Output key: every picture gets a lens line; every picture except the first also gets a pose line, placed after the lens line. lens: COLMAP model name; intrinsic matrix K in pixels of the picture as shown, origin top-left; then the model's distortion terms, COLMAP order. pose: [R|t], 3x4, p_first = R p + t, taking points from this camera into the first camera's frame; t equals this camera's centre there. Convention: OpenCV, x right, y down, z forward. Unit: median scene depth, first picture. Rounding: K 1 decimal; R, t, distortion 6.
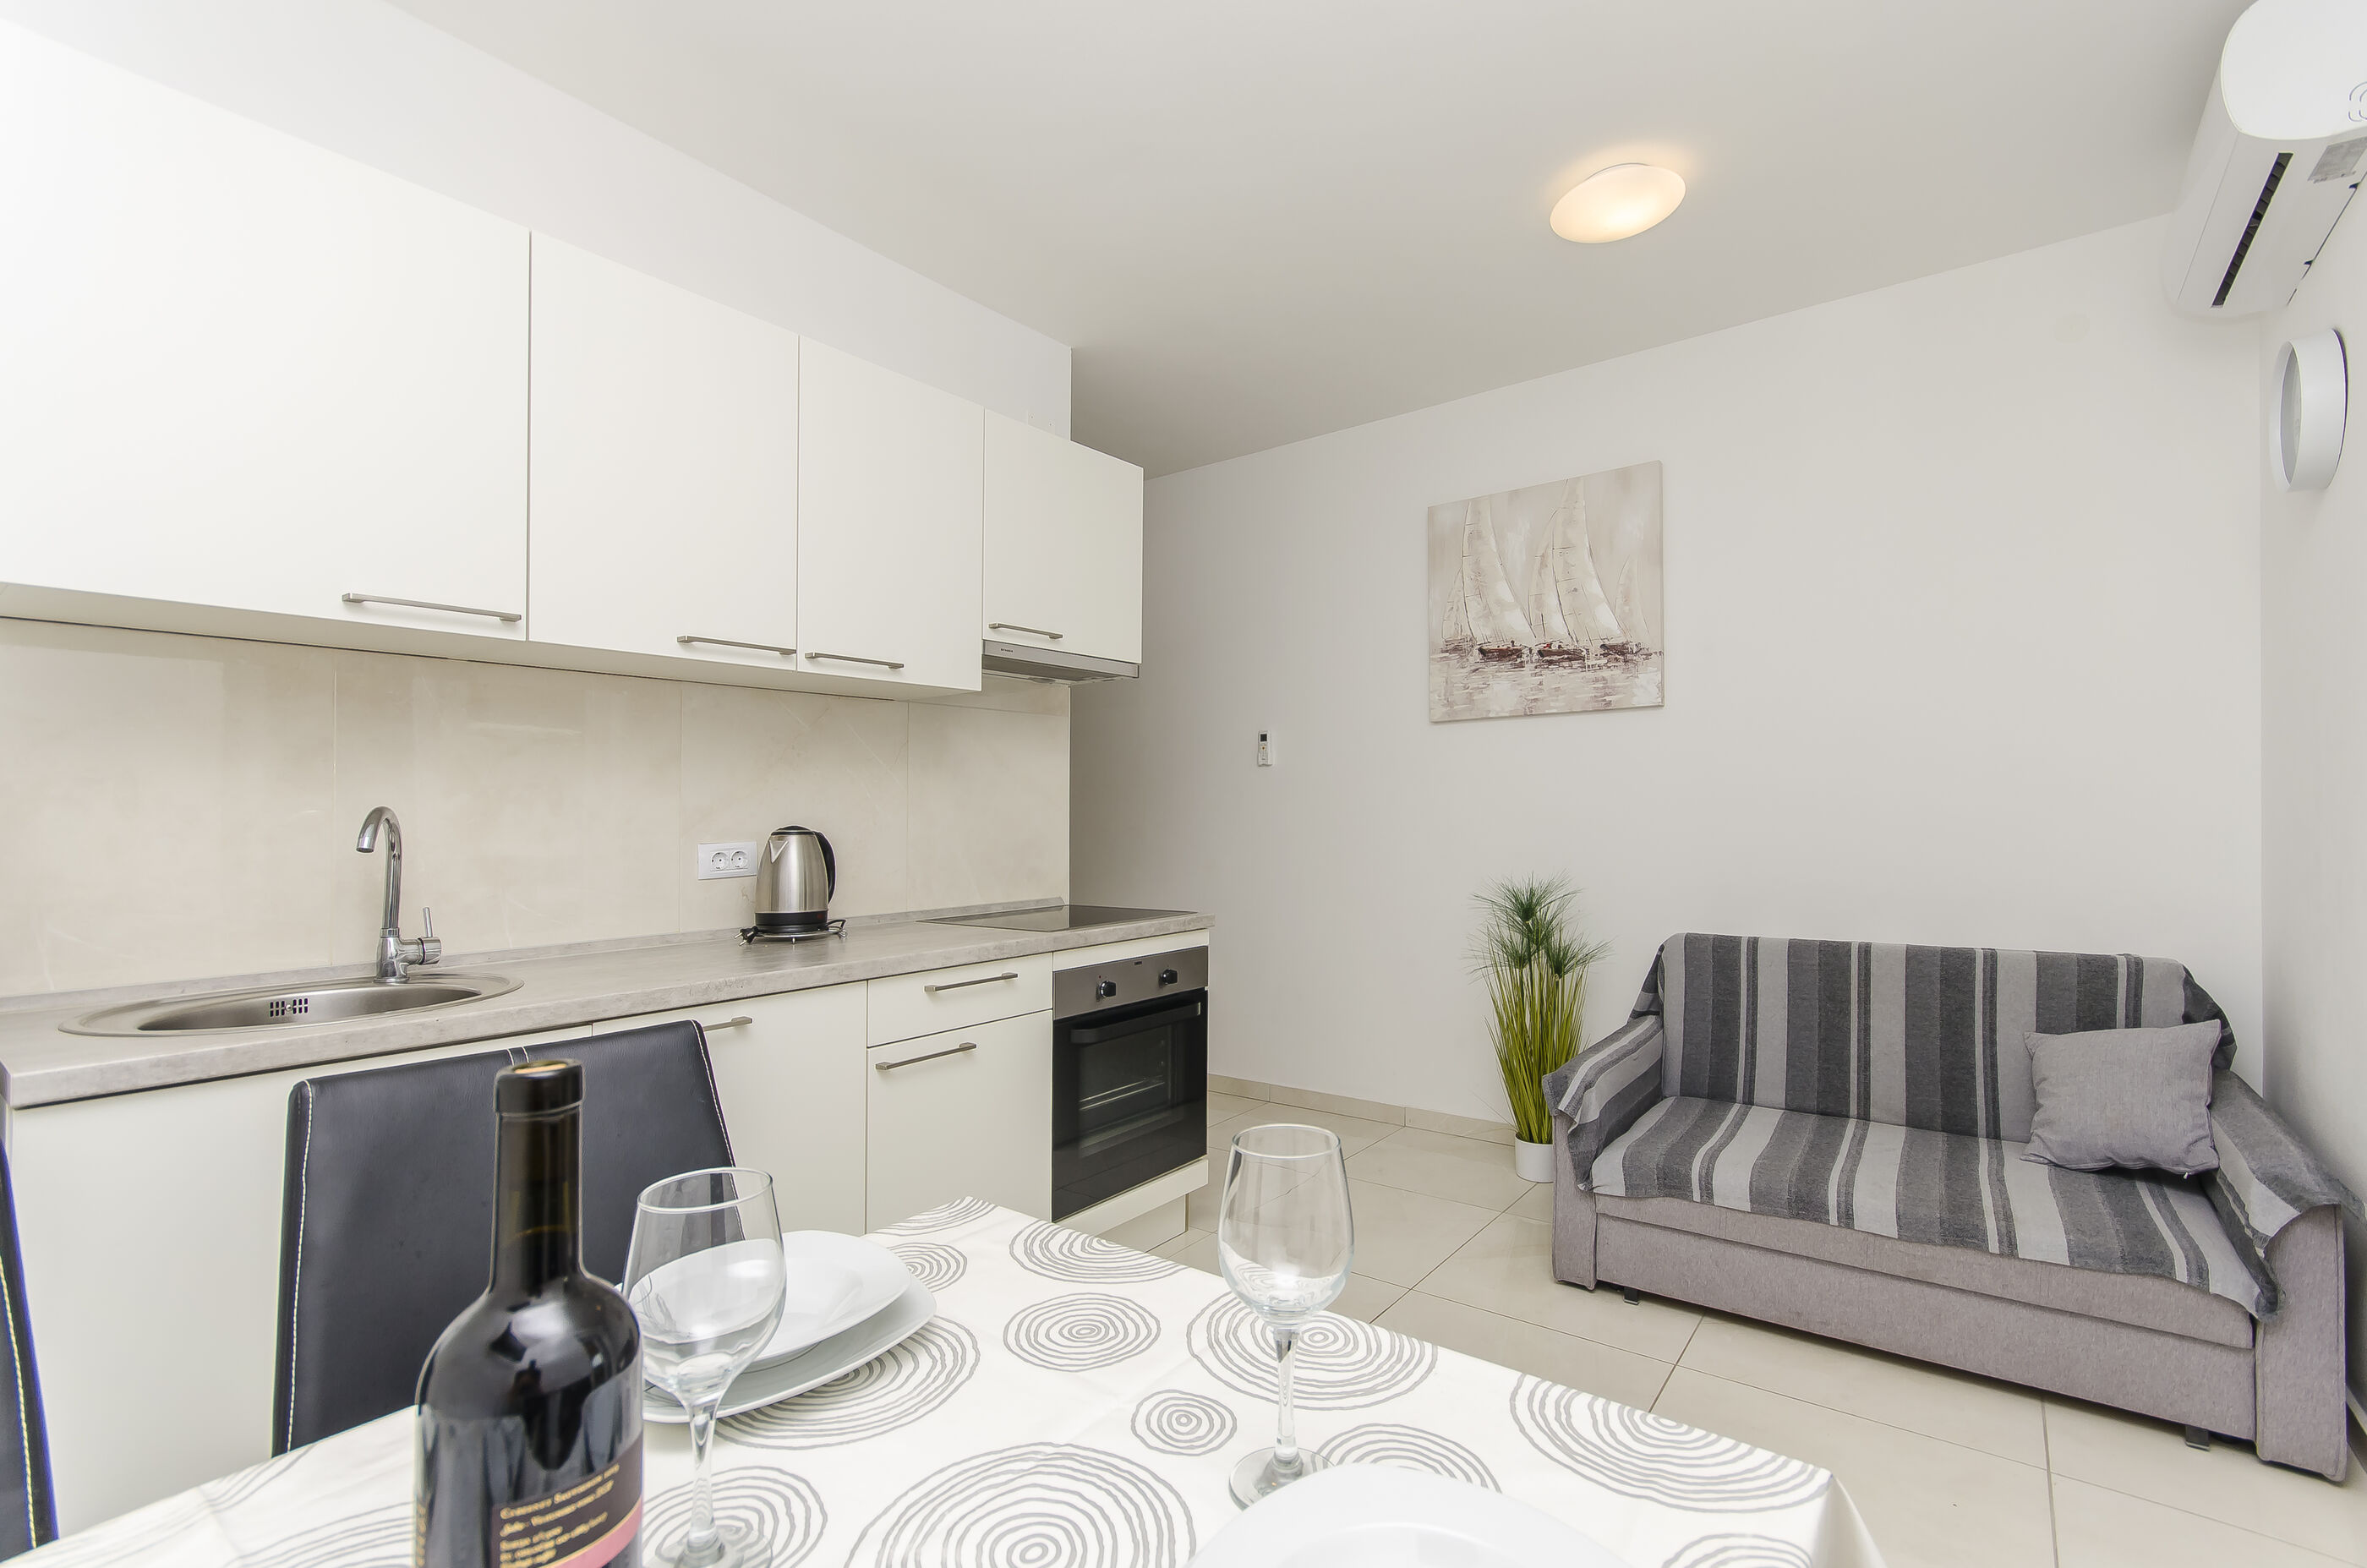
lens RADIAL K [[1048.9, 0, 1179.3], [0, 1048.9, 794.0], [0, 0, 1]] dist [-0.001634, -0.000233]
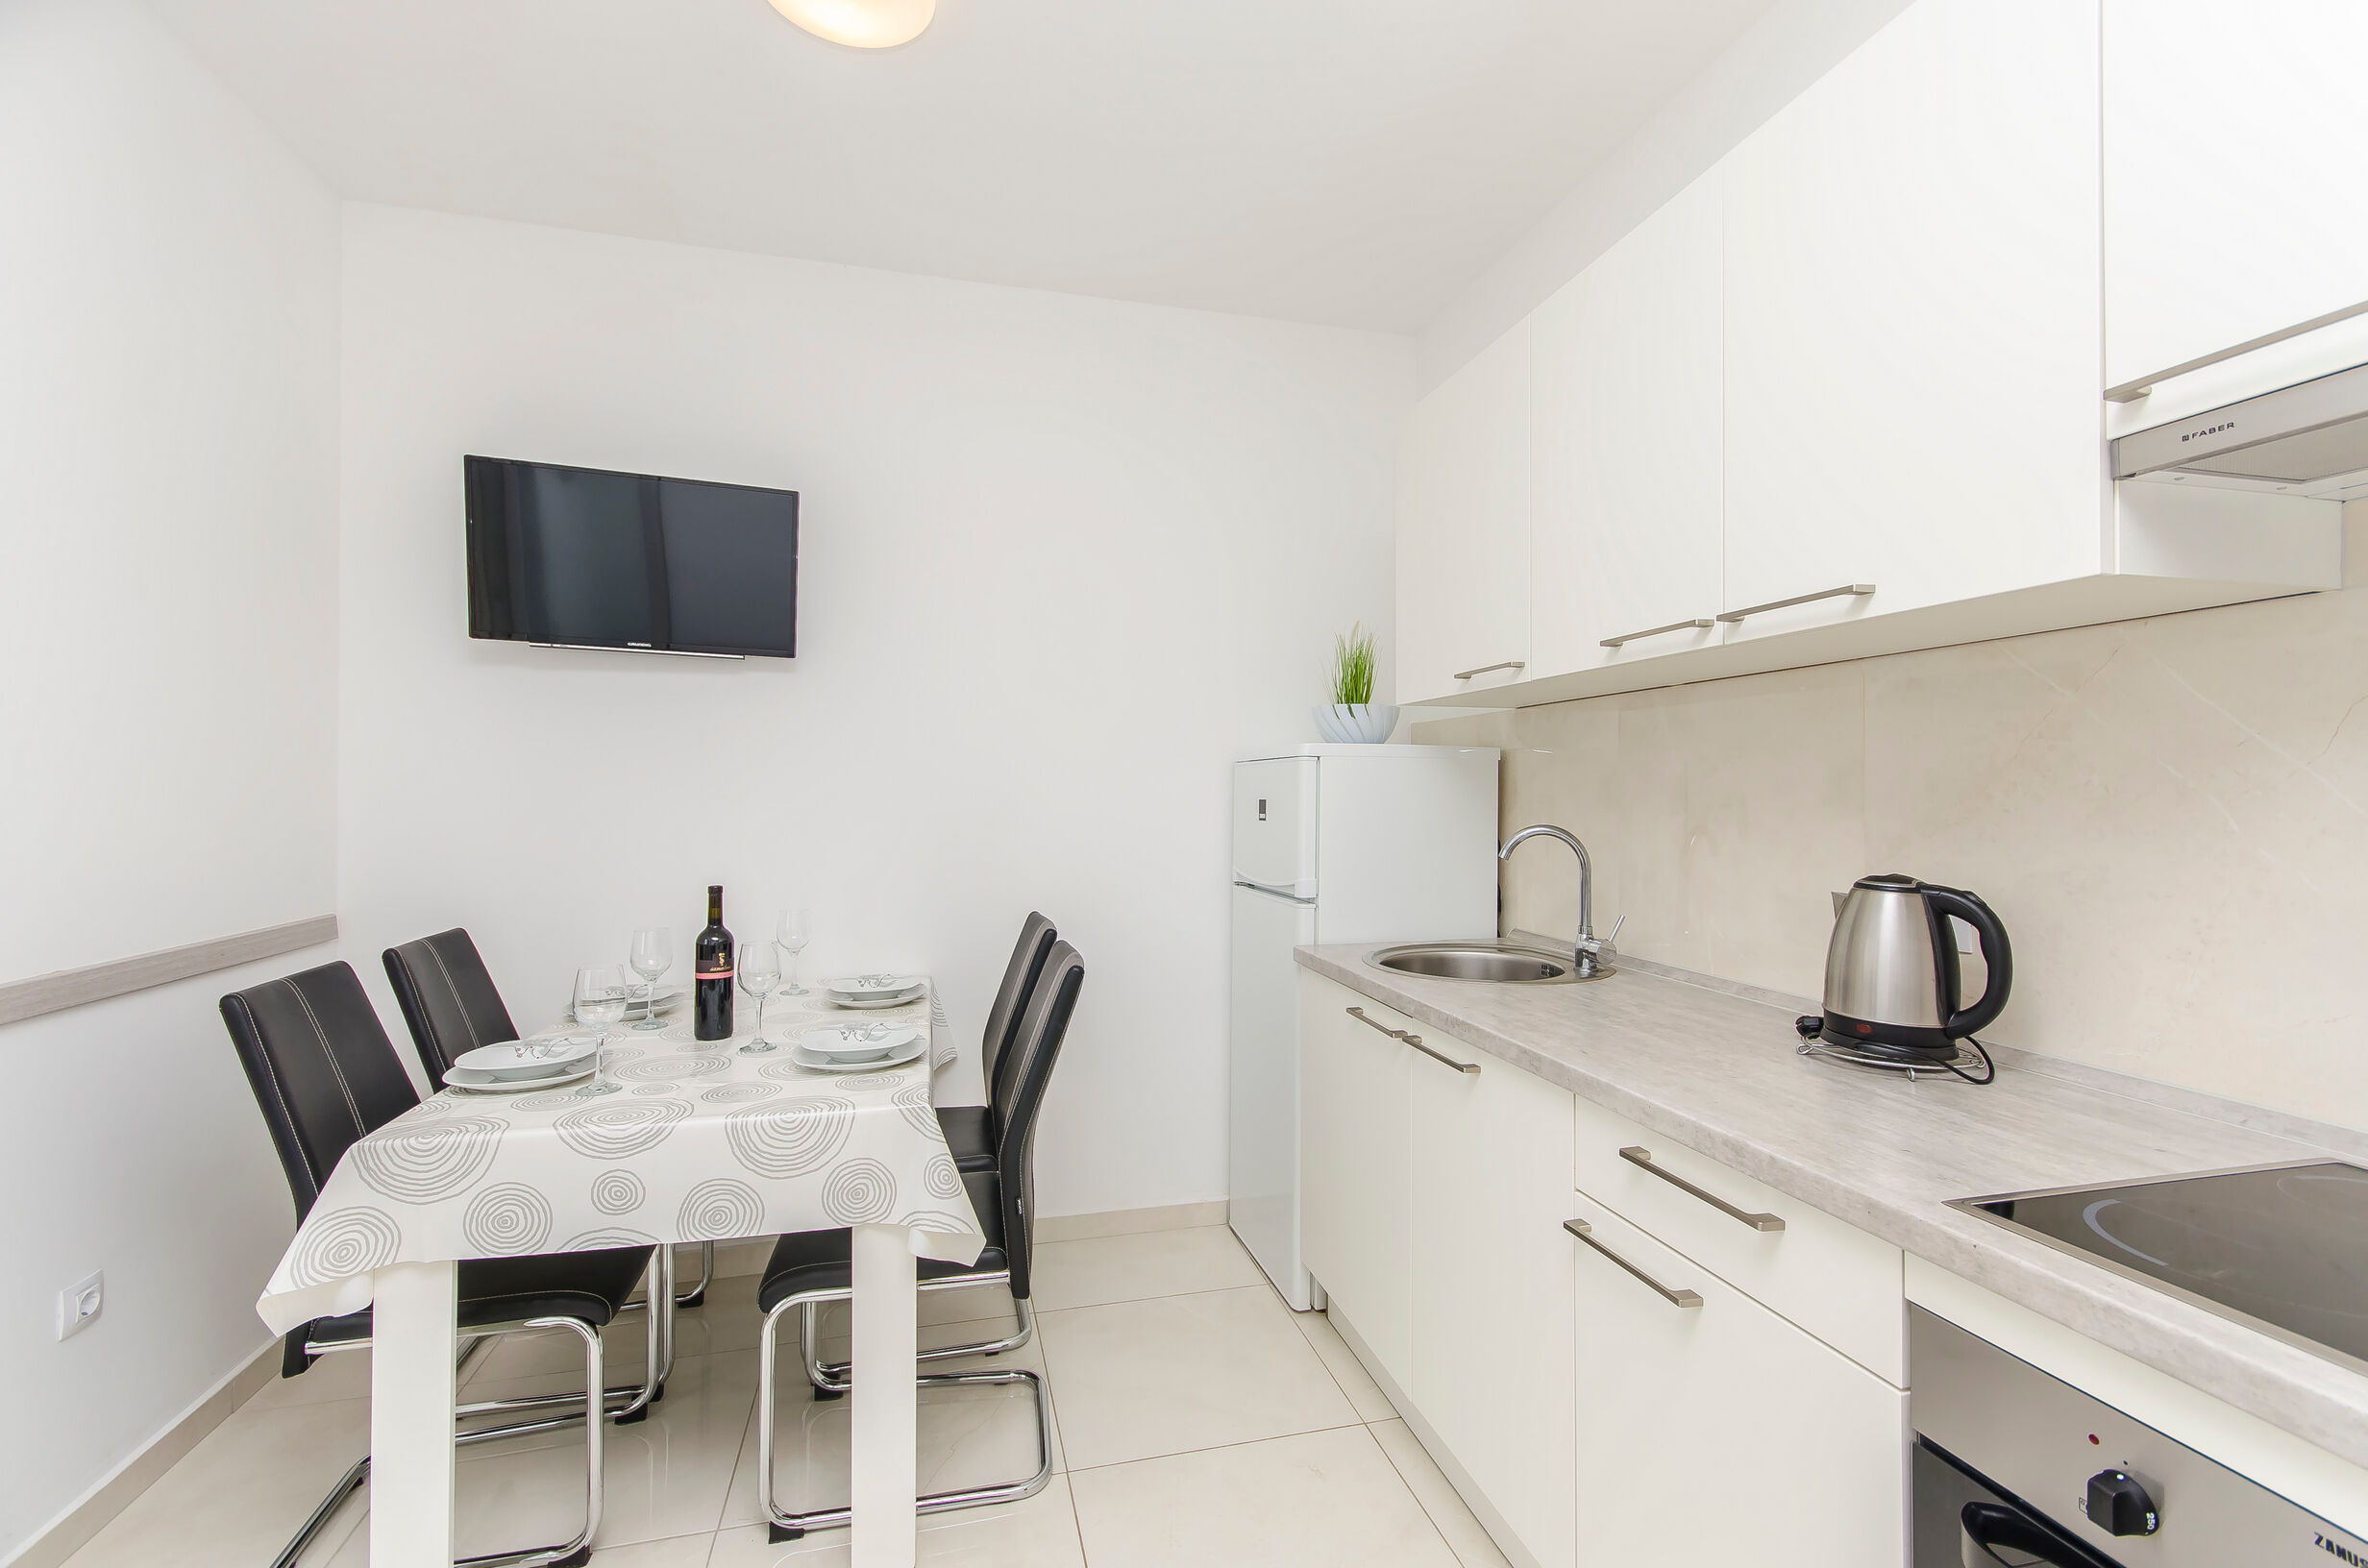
lens RADIAL K [[1060.0, 0, 1224.4], [0, 1060.0, 782.3], [0, 0, 1]] dist [0.004002, 0.000057]
pose [[-0.602489, 0.007014, -0.798096, 0.317295], [0.025249, 0.999628, -0.010275, -0.023872], [0.797728, -0.026342, -0.602442, 0.943313]]
